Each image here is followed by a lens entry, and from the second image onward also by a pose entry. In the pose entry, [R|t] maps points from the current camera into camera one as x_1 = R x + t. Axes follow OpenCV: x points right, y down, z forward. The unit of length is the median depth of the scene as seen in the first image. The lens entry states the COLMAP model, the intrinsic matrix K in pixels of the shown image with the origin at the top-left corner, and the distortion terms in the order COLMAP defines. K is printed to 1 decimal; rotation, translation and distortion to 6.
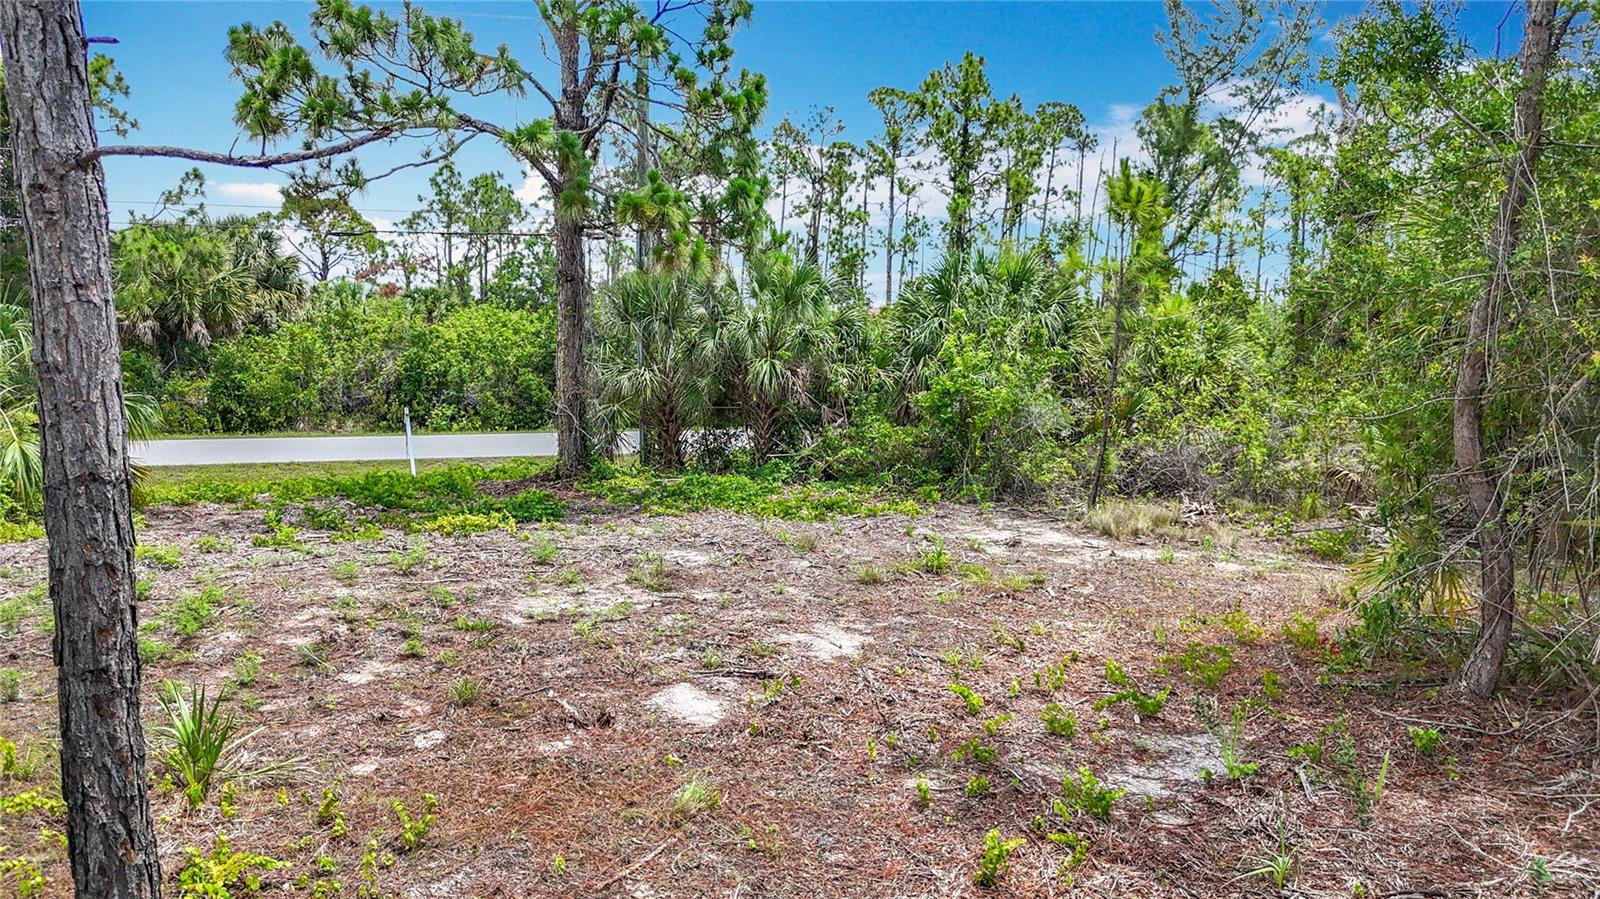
lens RADIAL K [[1186.4, 0, 782.4], [0, 1186.4, 455.3], [0, 0, 1]] dist [0.005819, -0.007727]
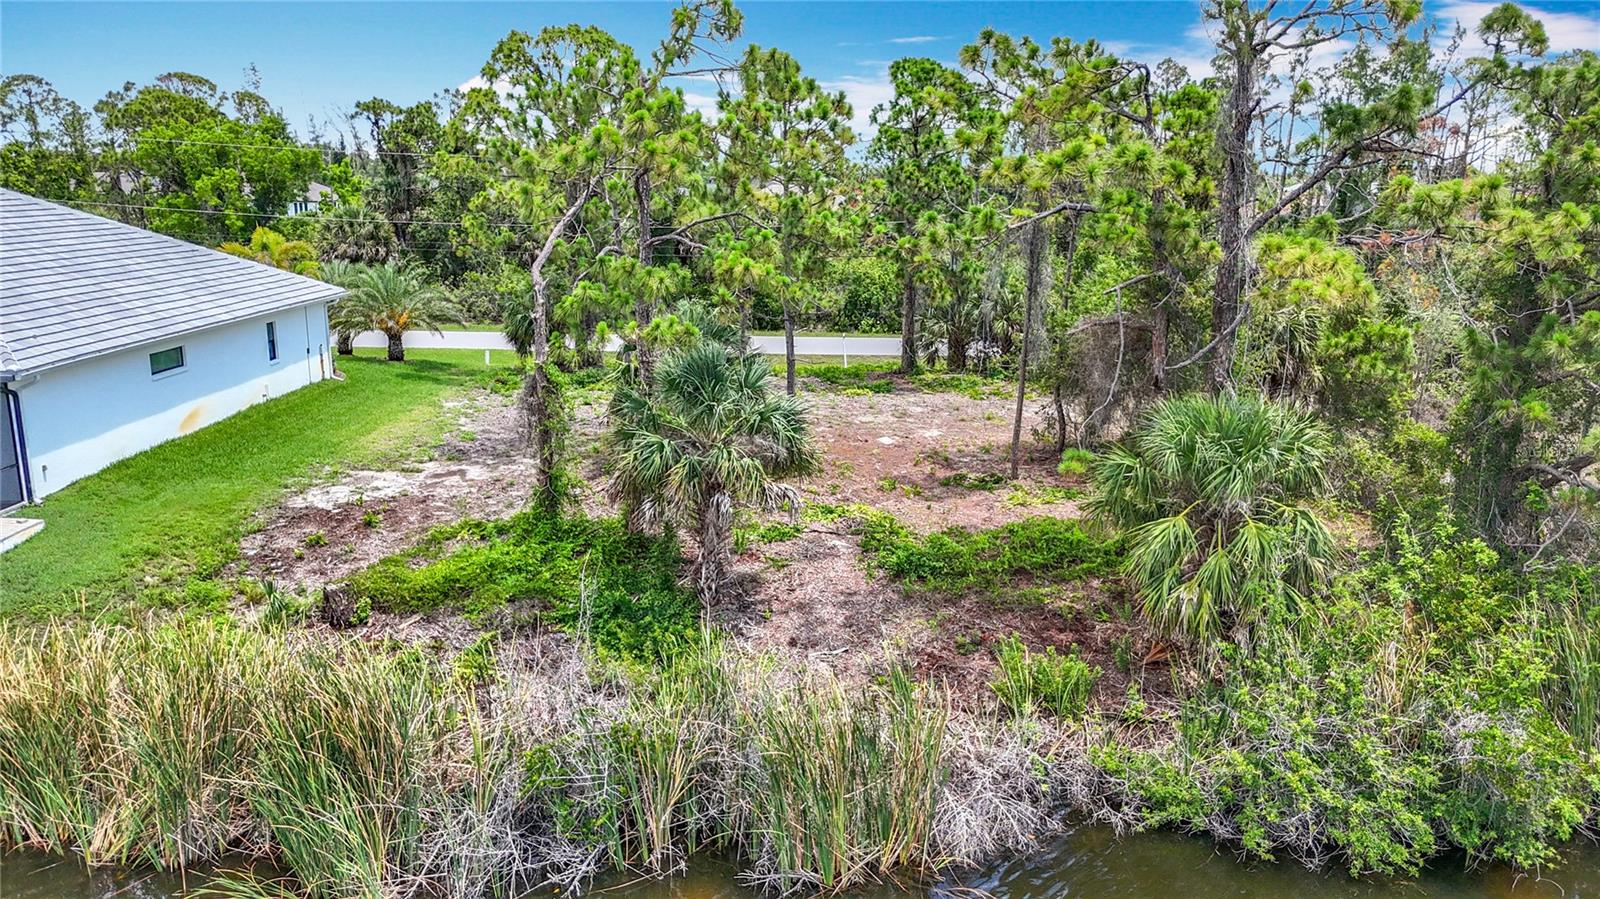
lens RADIAL K [[1187.7, 0, 787.6], [0, 1187.7, 435.0], [0, 0, 1]] dist [0.061995, -0.046567]
pose [[0.929530, 0.073163, -0.361416, 0.335617], [-0.031515, 0.992295, 0.119820, -0.095911], [0.367398, -0.099986, 0.924674, -0.927429]]
